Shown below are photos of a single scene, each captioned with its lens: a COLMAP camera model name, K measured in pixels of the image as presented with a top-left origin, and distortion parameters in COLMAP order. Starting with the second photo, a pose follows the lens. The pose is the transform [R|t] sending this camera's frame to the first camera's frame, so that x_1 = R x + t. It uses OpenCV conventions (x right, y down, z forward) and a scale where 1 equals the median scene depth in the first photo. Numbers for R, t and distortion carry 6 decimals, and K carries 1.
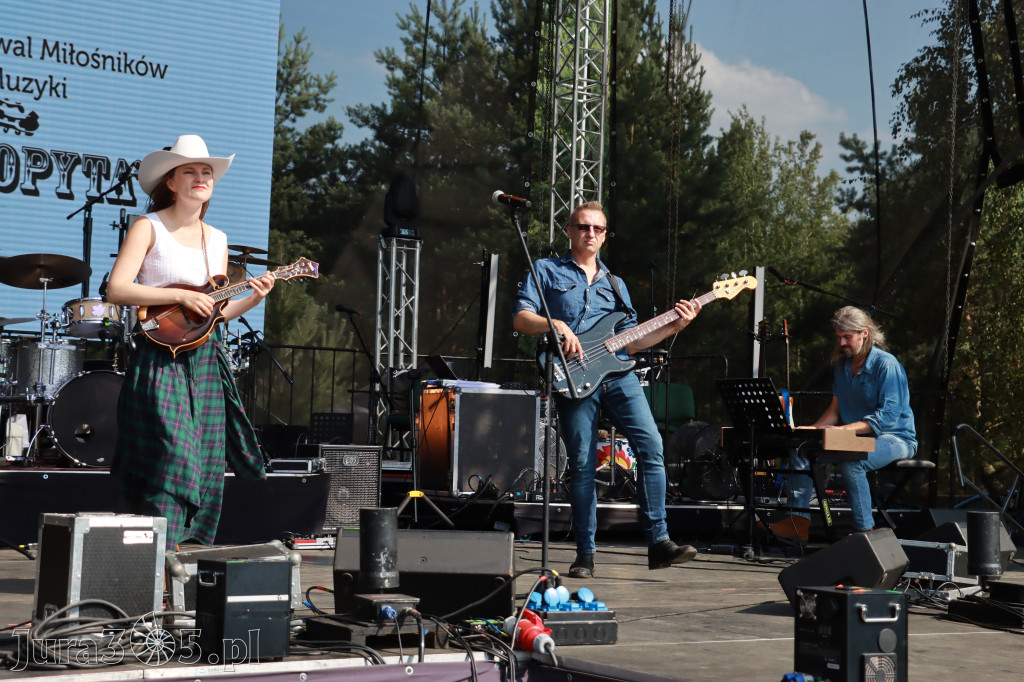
lens RADIAL K [[1638.6, 0, 535.9], [0, 1638.6, 311.4], [0, 0, 1]] dist [0.146236, -0.050050]
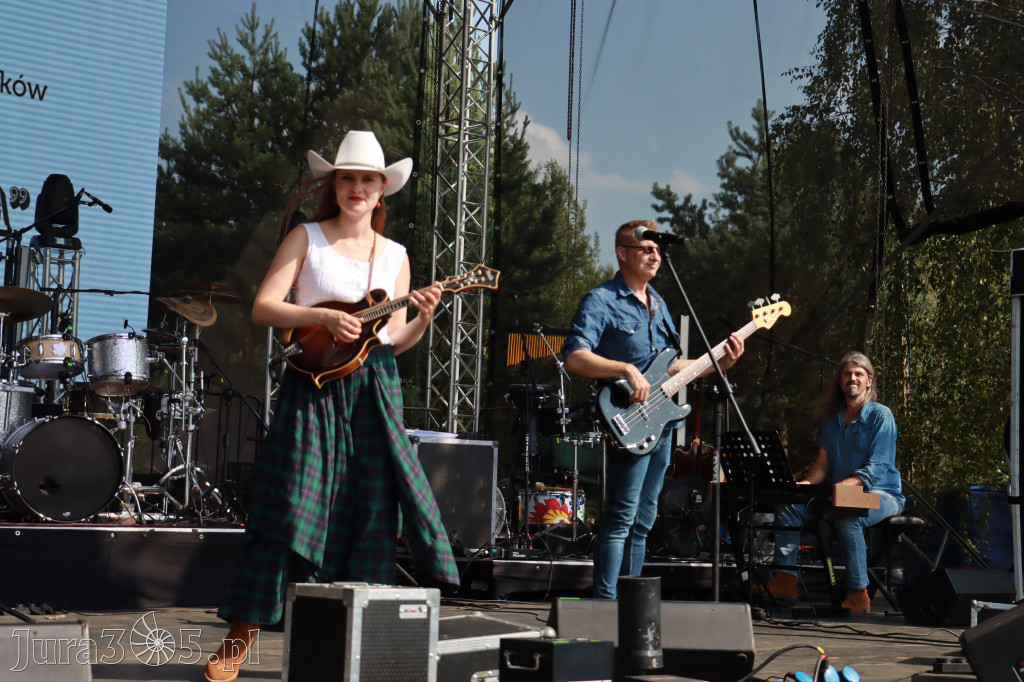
lens RADIAL K [[1647.4, 0, 509.4], [0, 1647.4, 338.0], [0, 0, 1]] dist [0.152626, 0.103160]
pose [[0.990779, 0.017751, 0.134317, -0.110804], [-0.016062, 0.999778, -0.013651, 0.001407], [-0.134530, 0.011368, 0.990844, 0.047264]]
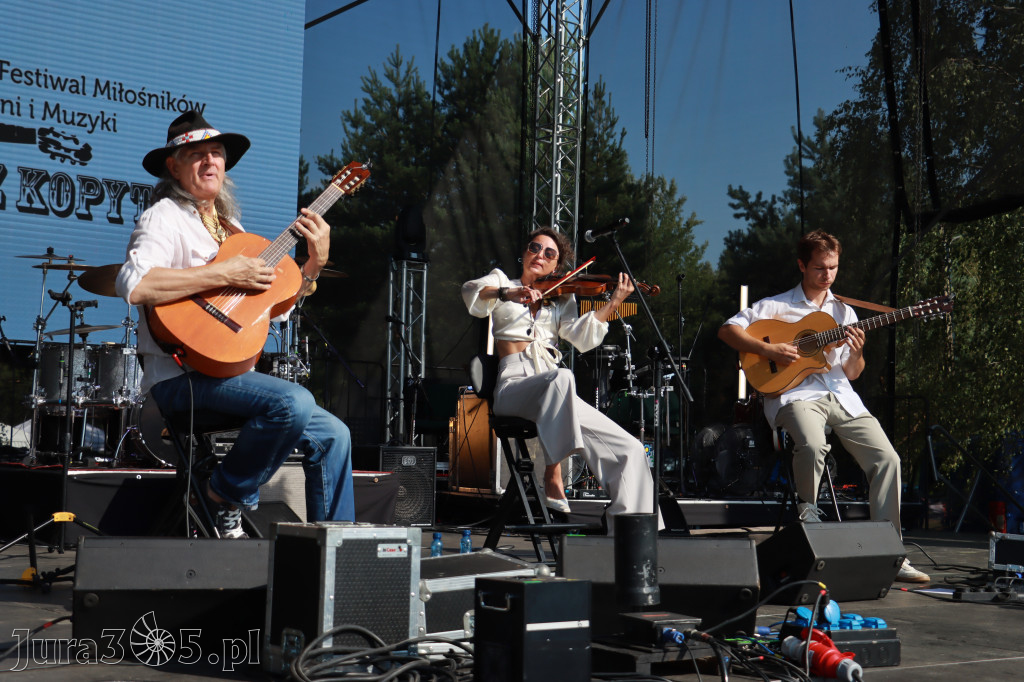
lens RADIAL K [[1337.4, 0, 512.8], [0, 1337.4, 341.9], [0, 0, 1]] dist [0.036352, 0.098744]
pose [[0.998678, -0.000404, 0.051401, -0.076469], [0.000237, 0.999995, 0.003246, 0.009426], [-0.051402, -0.003230, 0.998673, 0.109889]]
